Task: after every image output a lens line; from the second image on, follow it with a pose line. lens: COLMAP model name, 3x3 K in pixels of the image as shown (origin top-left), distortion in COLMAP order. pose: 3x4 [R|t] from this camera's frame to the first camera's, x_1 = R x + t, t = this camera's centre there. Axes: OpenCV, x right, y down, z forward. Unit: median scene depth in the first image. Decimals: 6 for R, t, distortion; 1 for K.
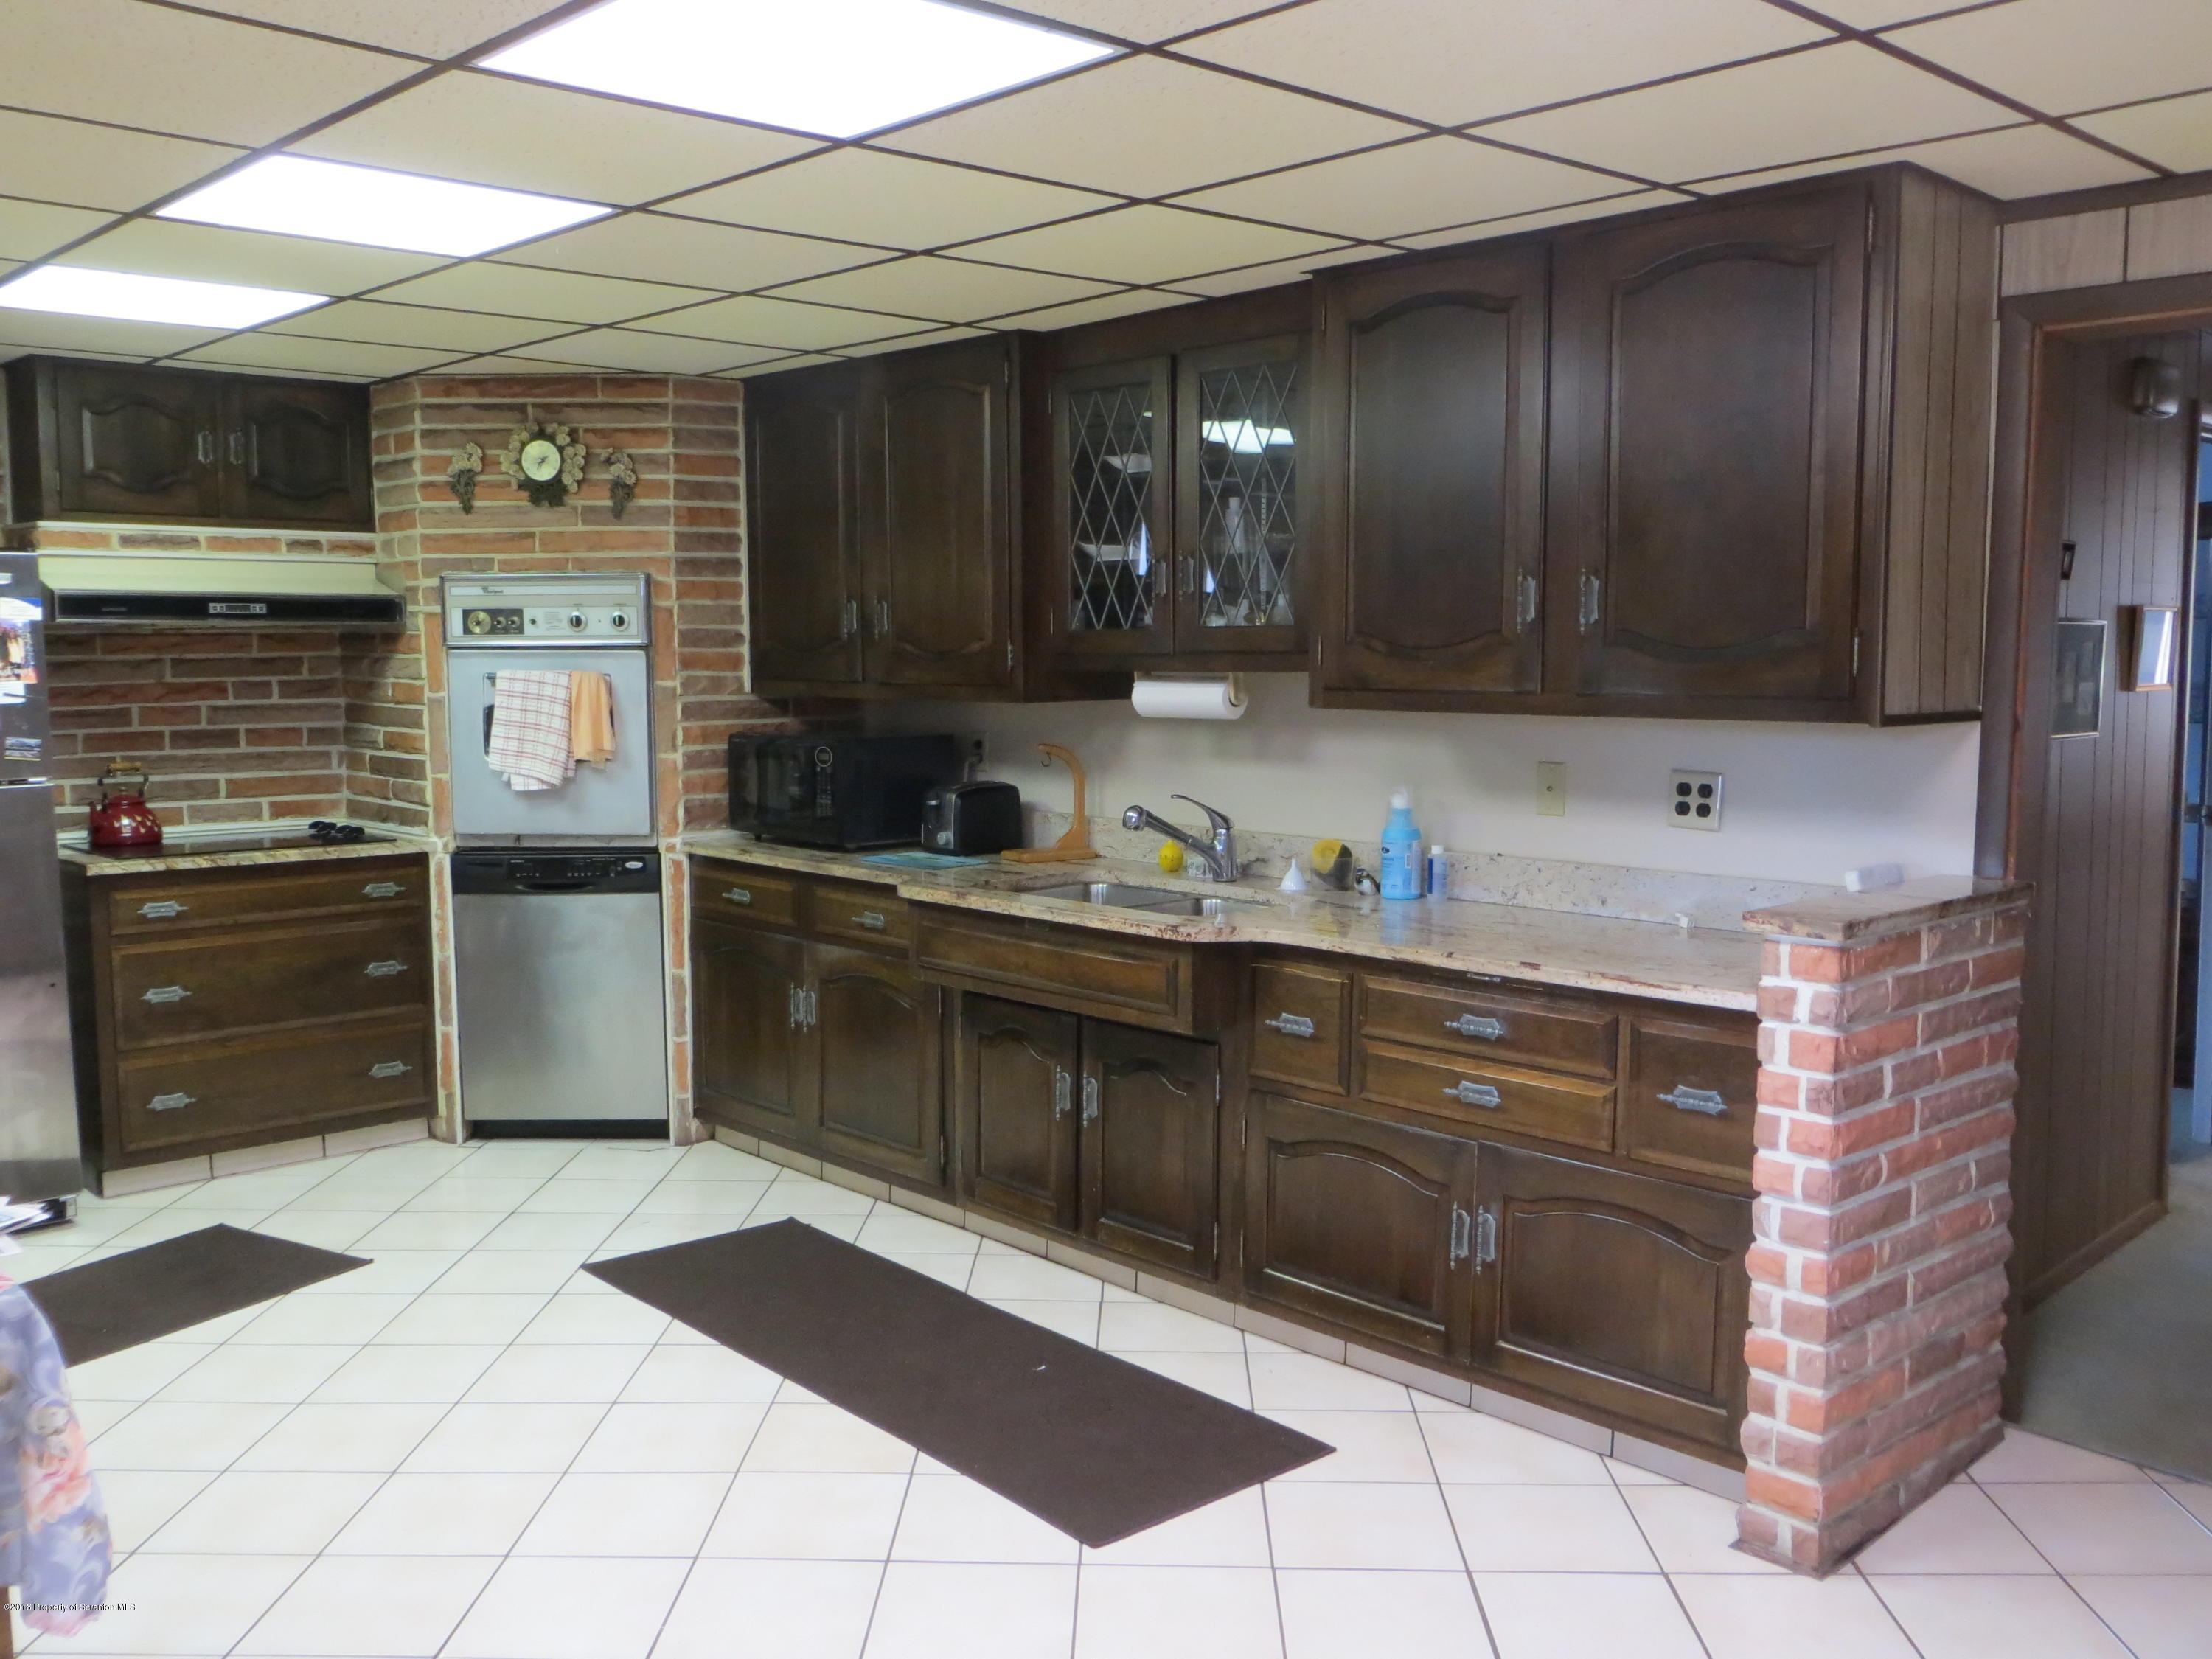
lens RADIAL K [[1935.2, 0, 1102.7], [0, 1935.2, 835.2], [0, 0, 1]] dist [-0.012210, -0.022797]
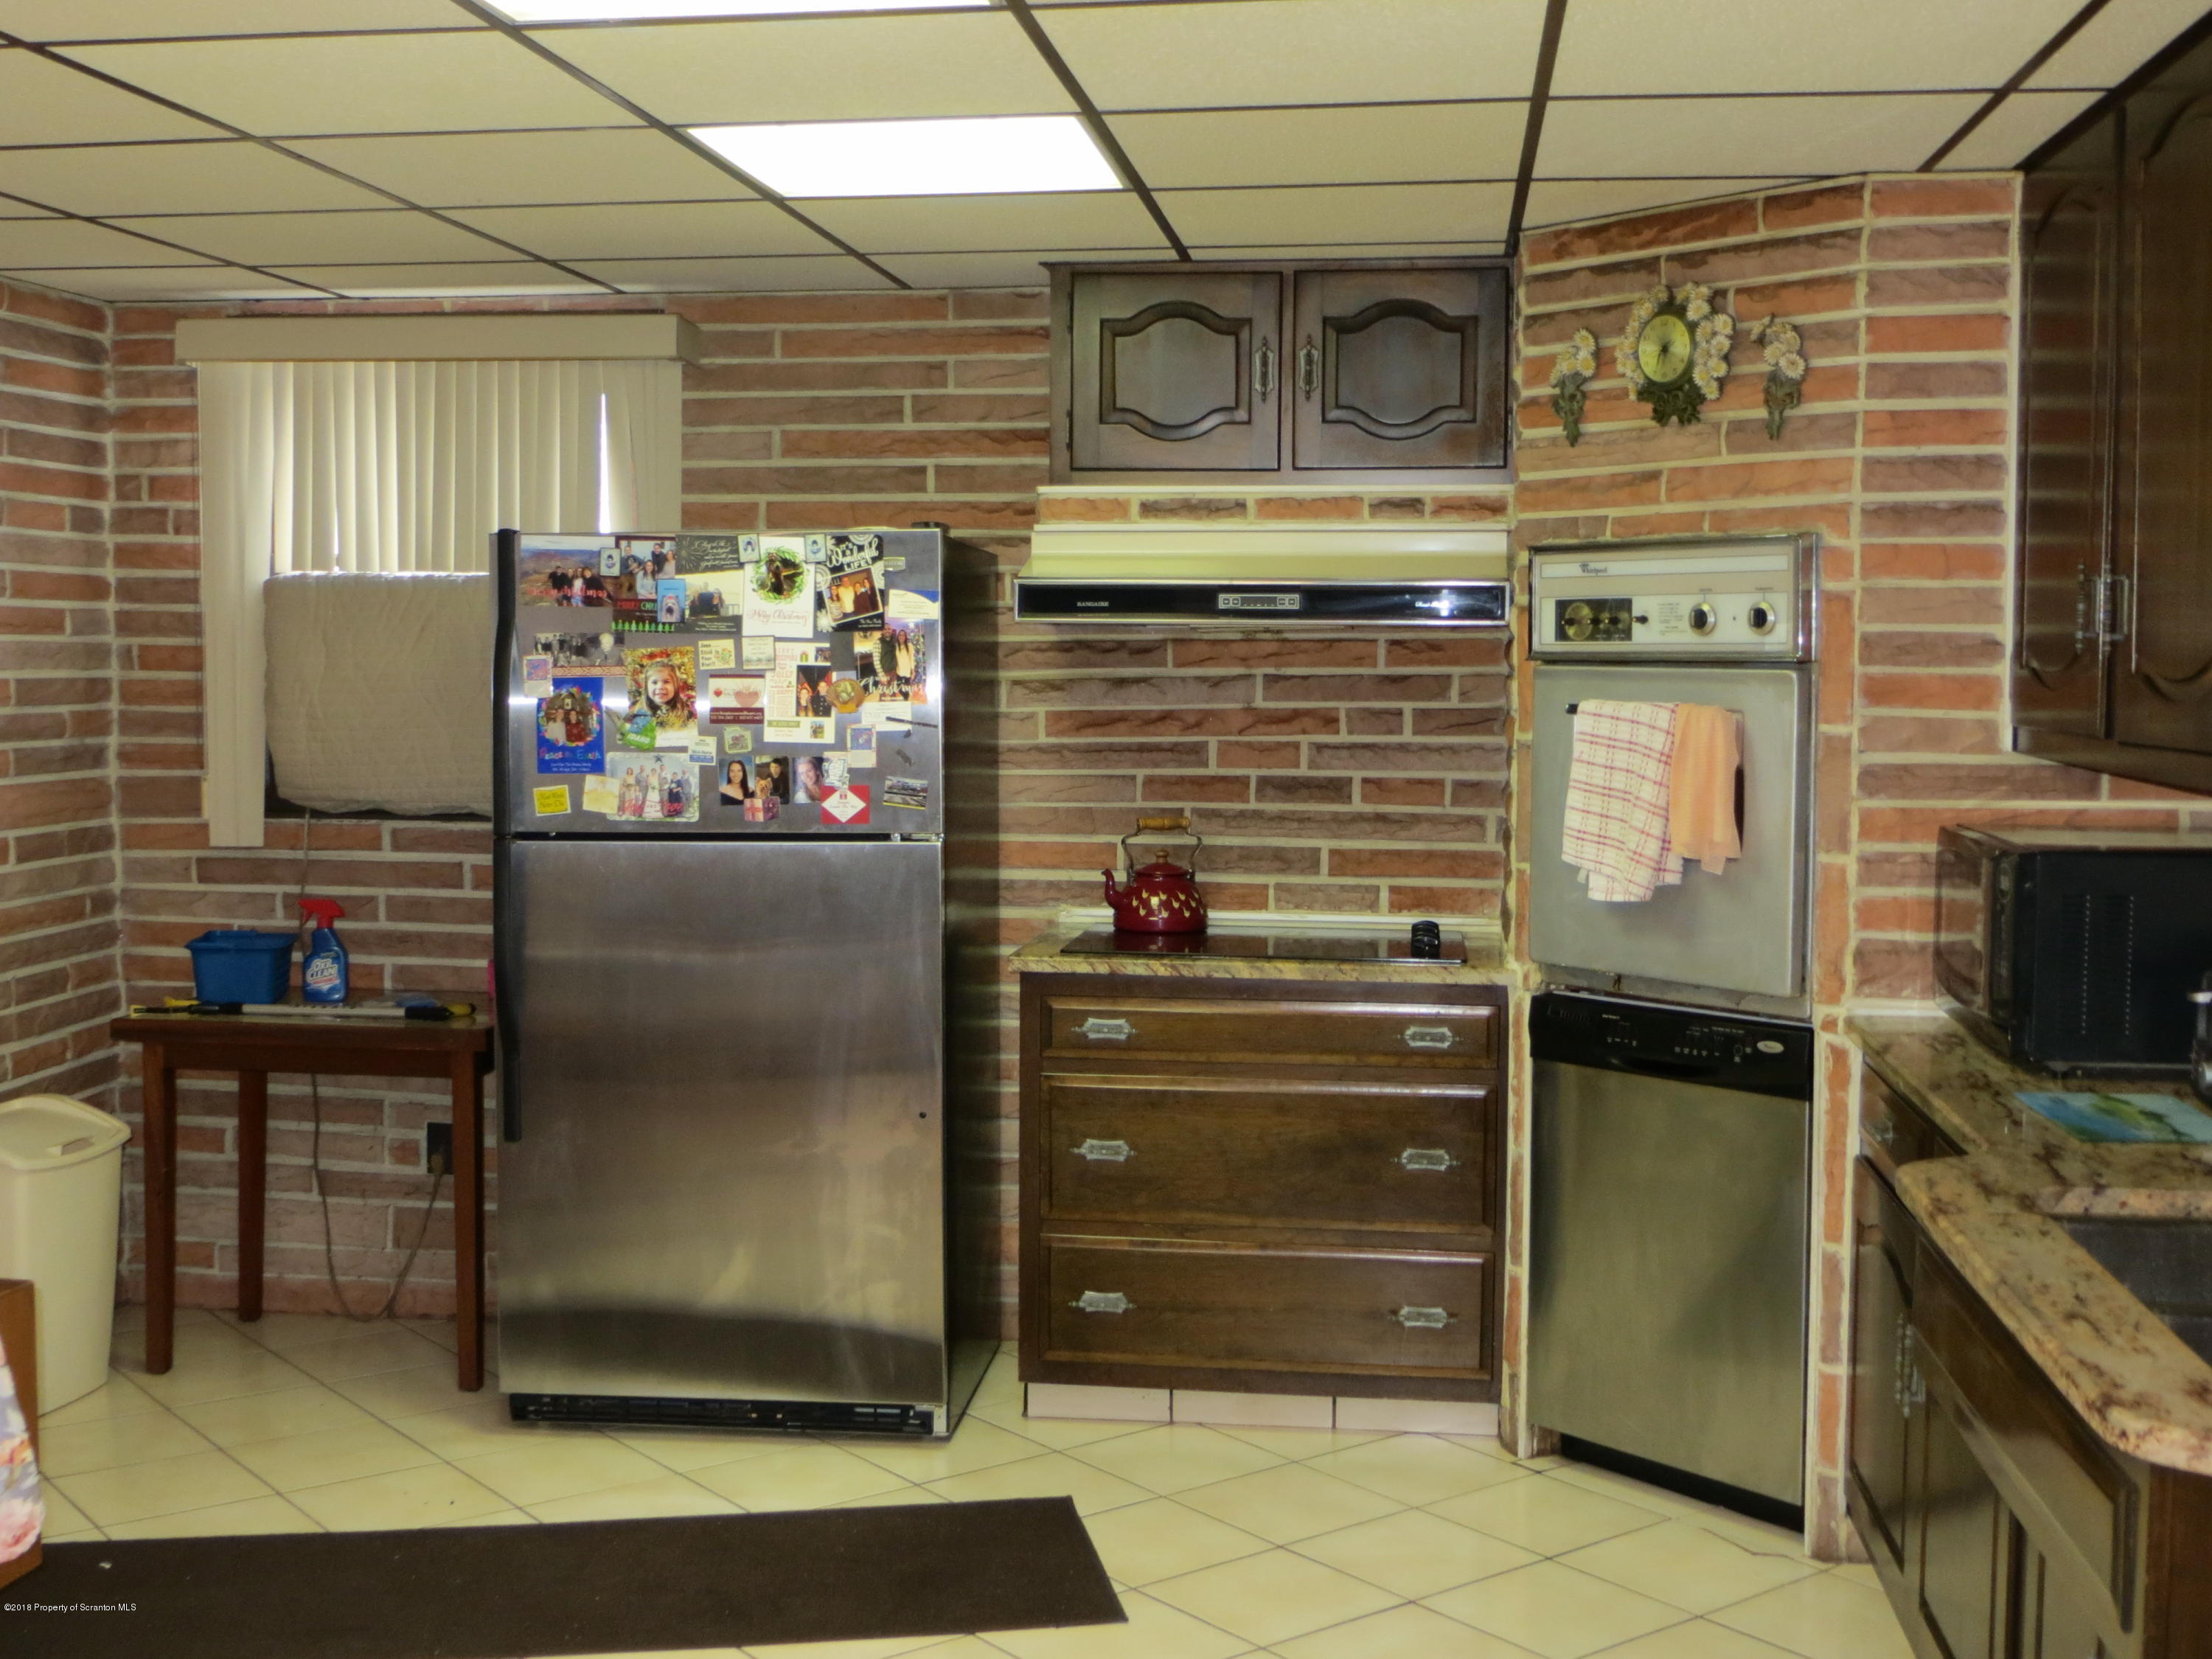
lens RADIAL K [[2513.8, 0, 1102.7], [0, 2513.8, 818.6], [0, 0, 1]] dist [-0.051673, 0.000000]
pose [[0.632140, 0.054428, -0.772941, 0.198956], [-0.081428, 0.996673, 0.003587, -0.038188], [0.770564, 0.060672, 0.634468, 0.381424]]
